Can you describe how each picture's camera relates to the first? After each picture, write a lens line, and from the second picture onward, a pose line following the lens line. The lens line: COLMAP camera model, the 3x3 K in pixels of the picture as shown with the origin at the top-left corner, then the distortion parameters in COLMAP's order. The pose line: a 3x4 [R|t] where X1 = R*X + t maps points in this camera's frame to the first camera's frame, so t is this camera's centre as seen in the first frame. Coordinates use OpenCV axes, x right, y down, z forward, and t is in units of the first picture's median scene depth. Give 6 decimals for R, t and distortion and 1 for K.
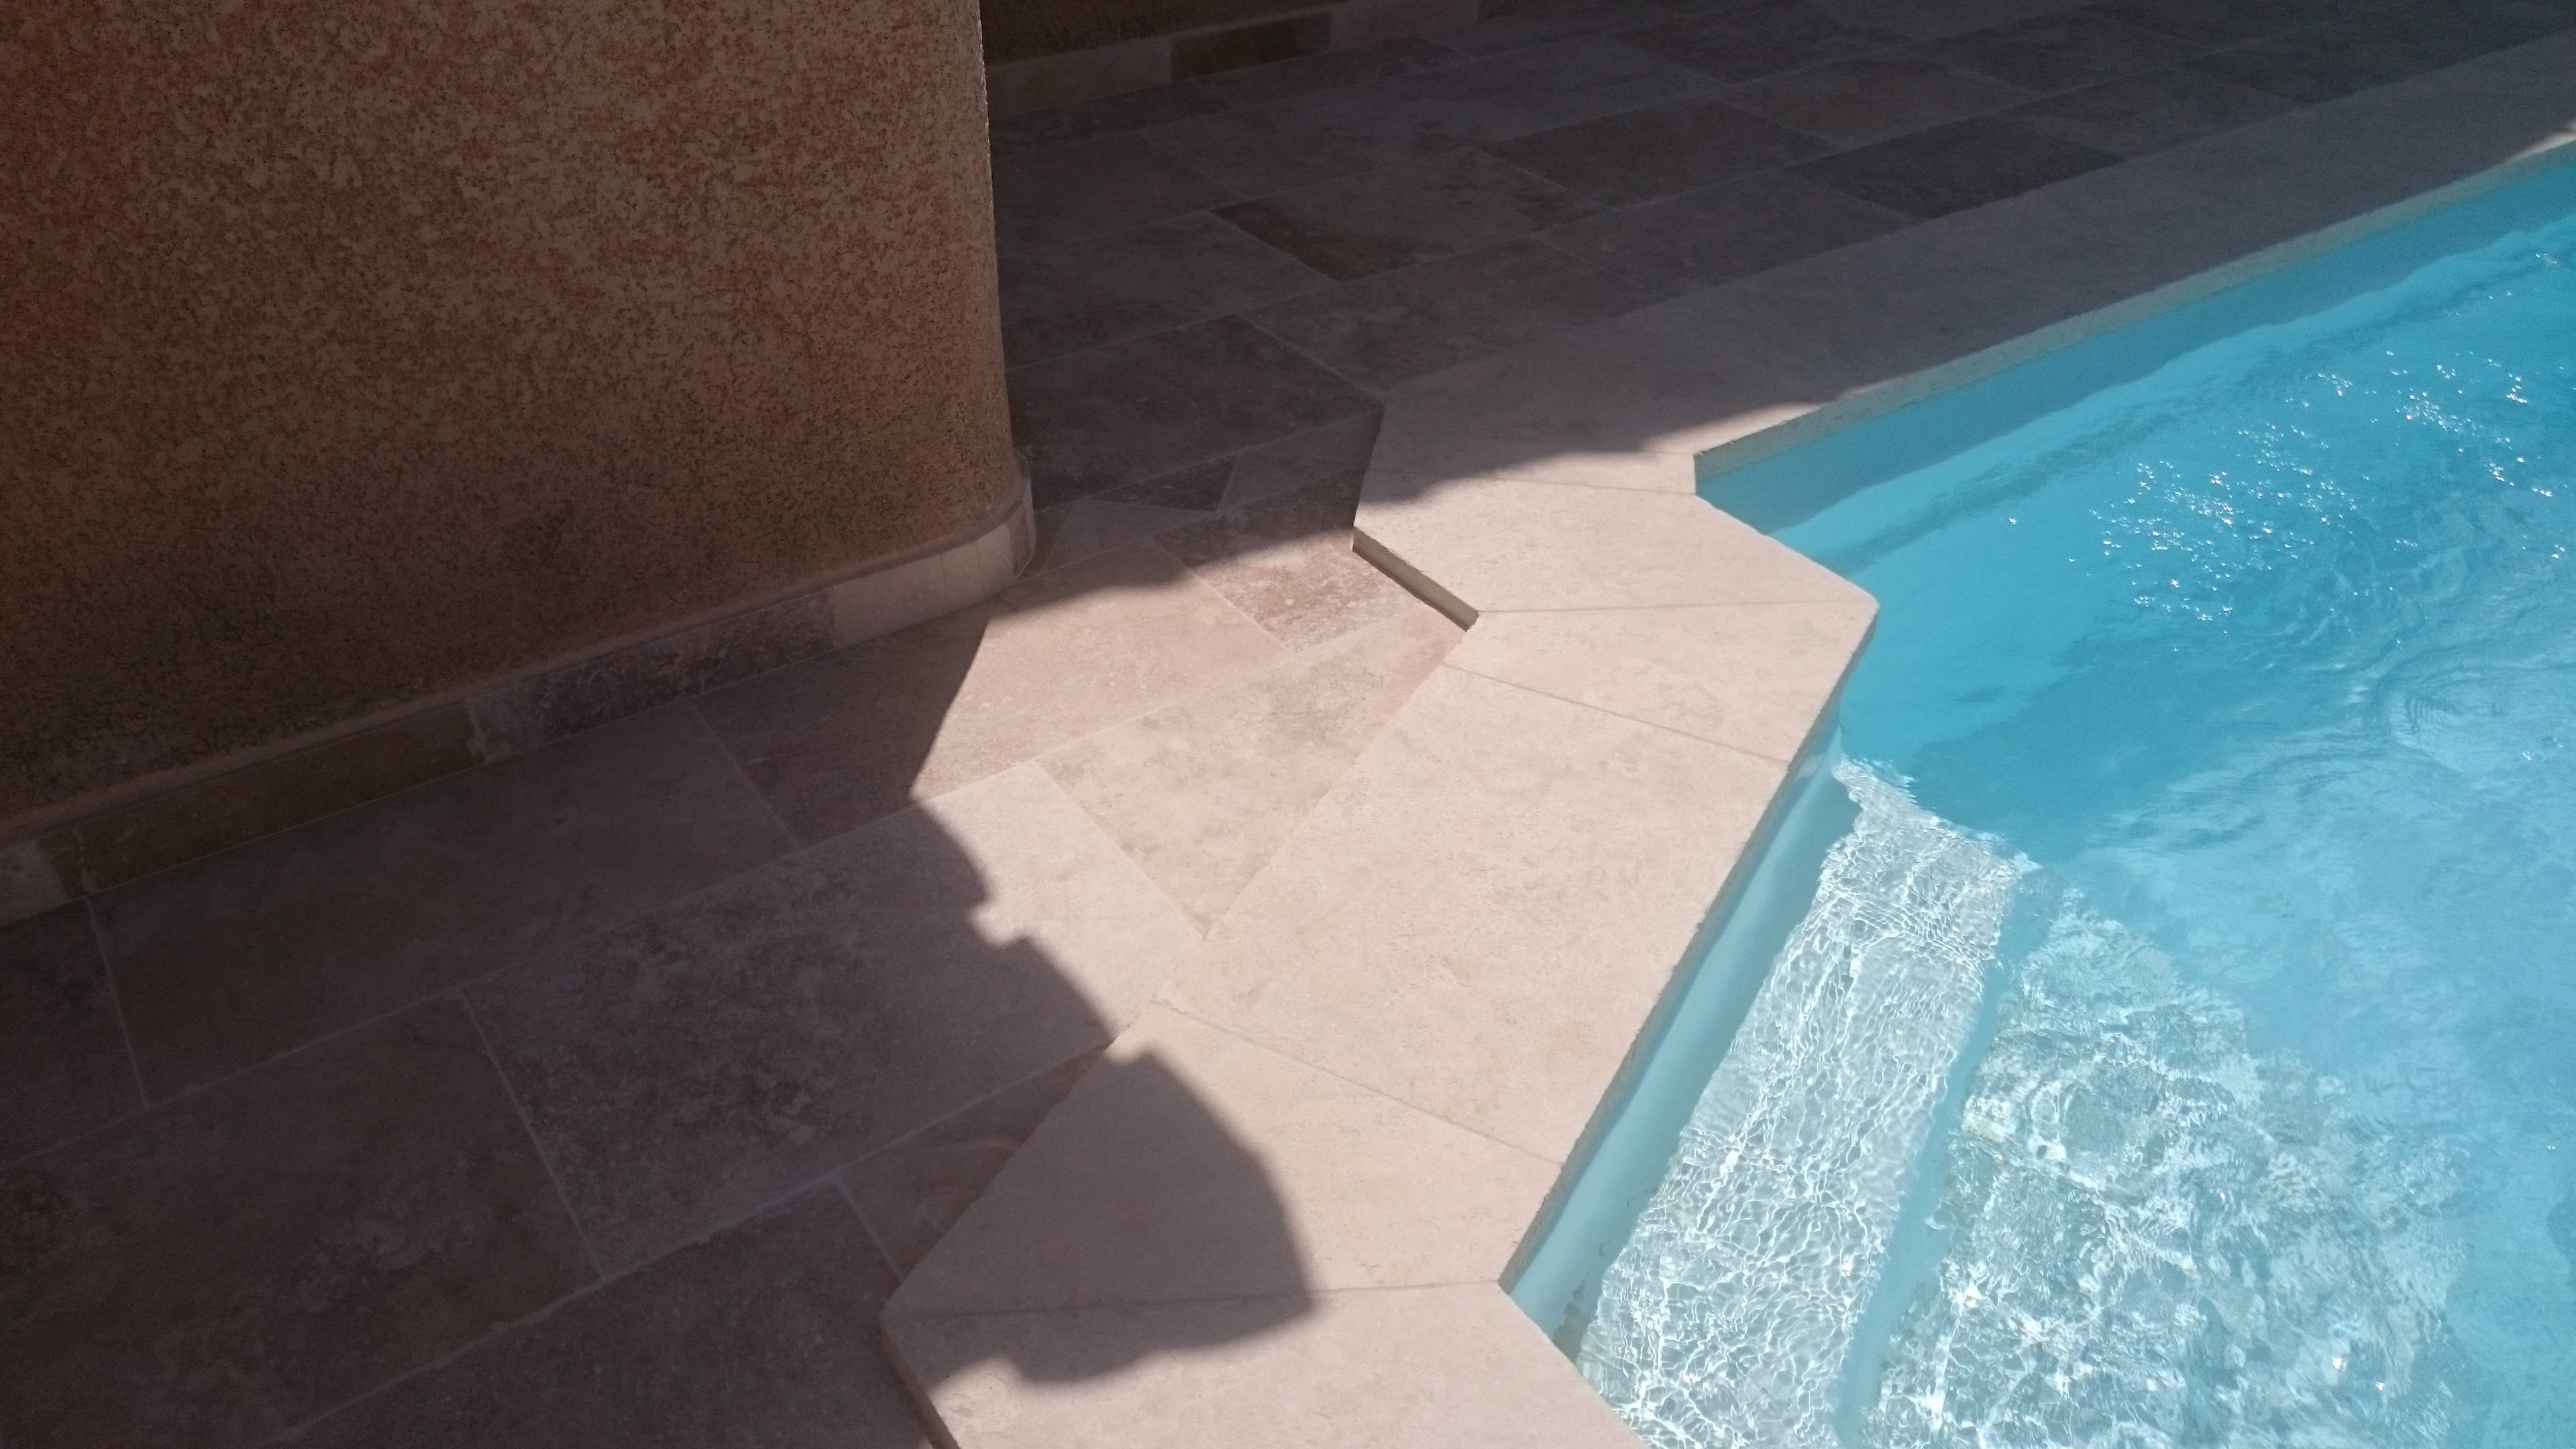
lens RADIAL K [[1898.6, 0, 1310.8], [0, 1898.6, 767.0], [0, 0, 1]] dist [-0.009765, -0.007816]
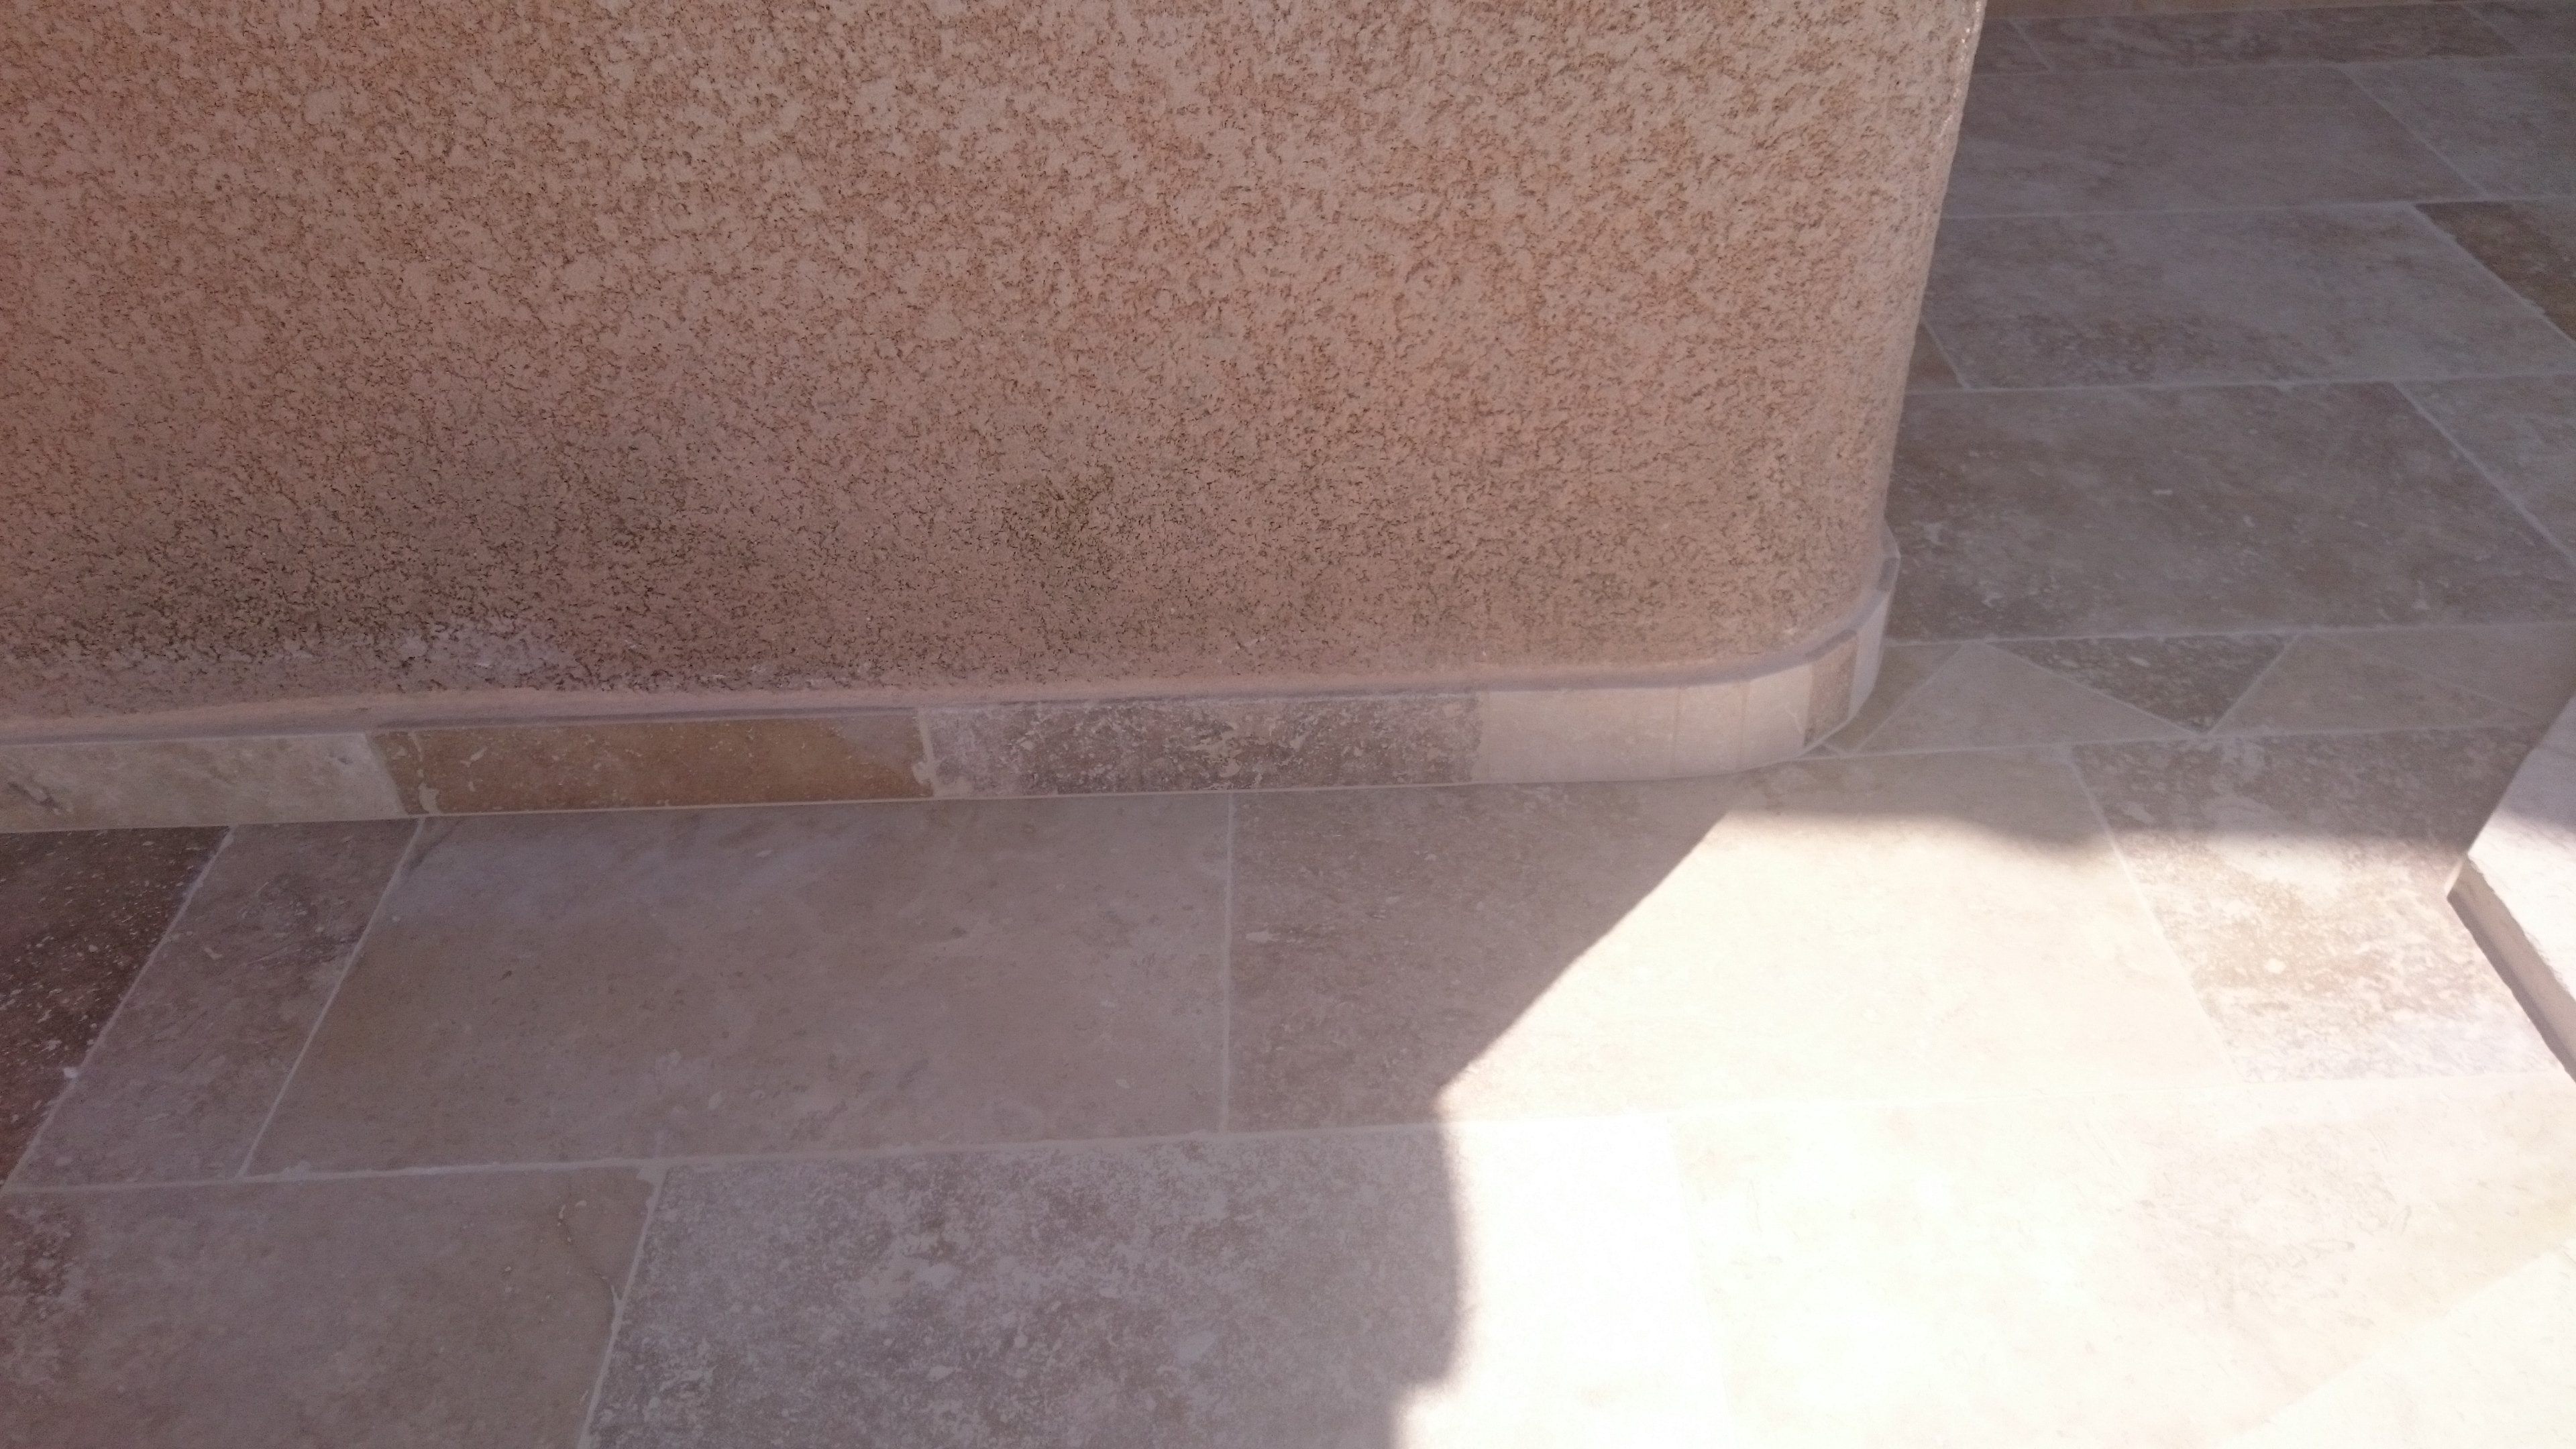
lens RADIAL K [[1908.9, 0, 1289.1], [0, 1908.9, 774.4], [0, 0, 1]] dist [0.001761, -0.012091]
pose [[0.823483, 0.324585, -0.465318, -0.009193], [-0.300365, 0.945226, 0.127786, -0.150287], [0.481308, 0.034536, 0.875871, 0.493623]]
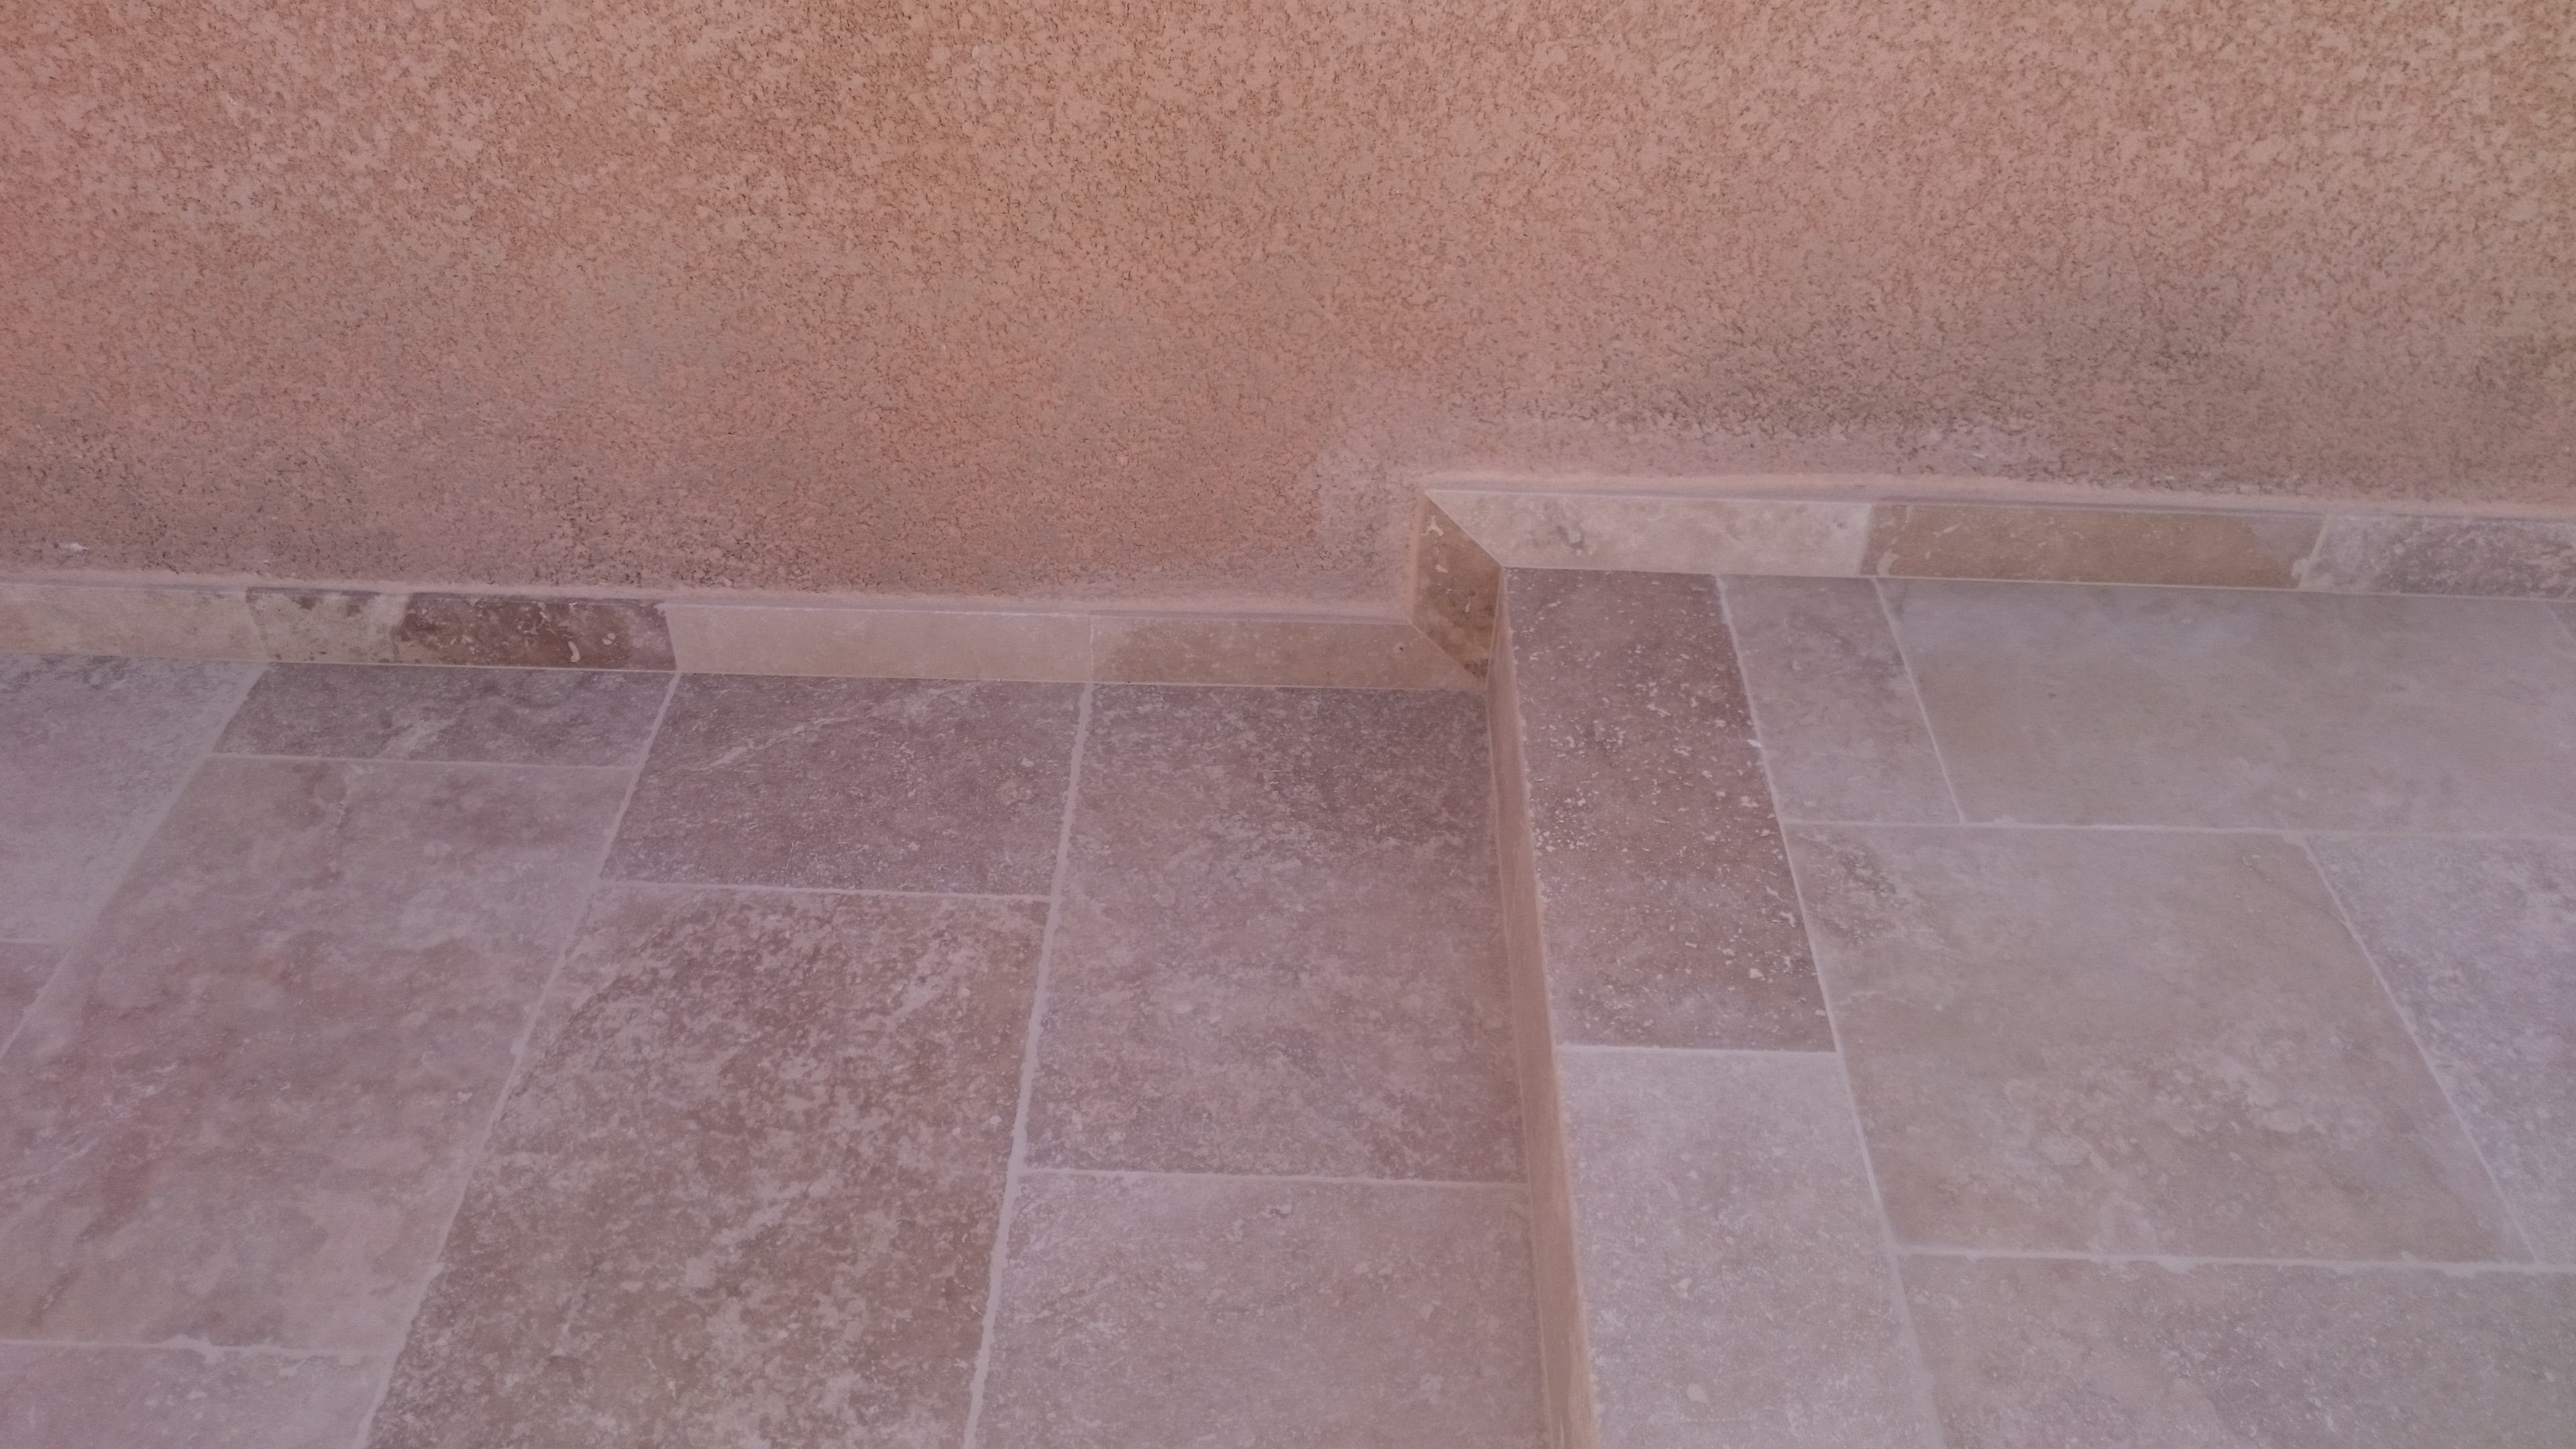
lens RADIAL K [[1909.1, 0, 1276.3], [0, 1909.1, 748.8], [0, 0, 1]] dist [-0.001056, -0.007667]
pose [[0.802607, 0.390608, -0.450830, -0.423659], [-0.366071, 0.919260, 0.144753, 0.119394], [0.470971, 0.048855, 0.880795, 0.017927]]
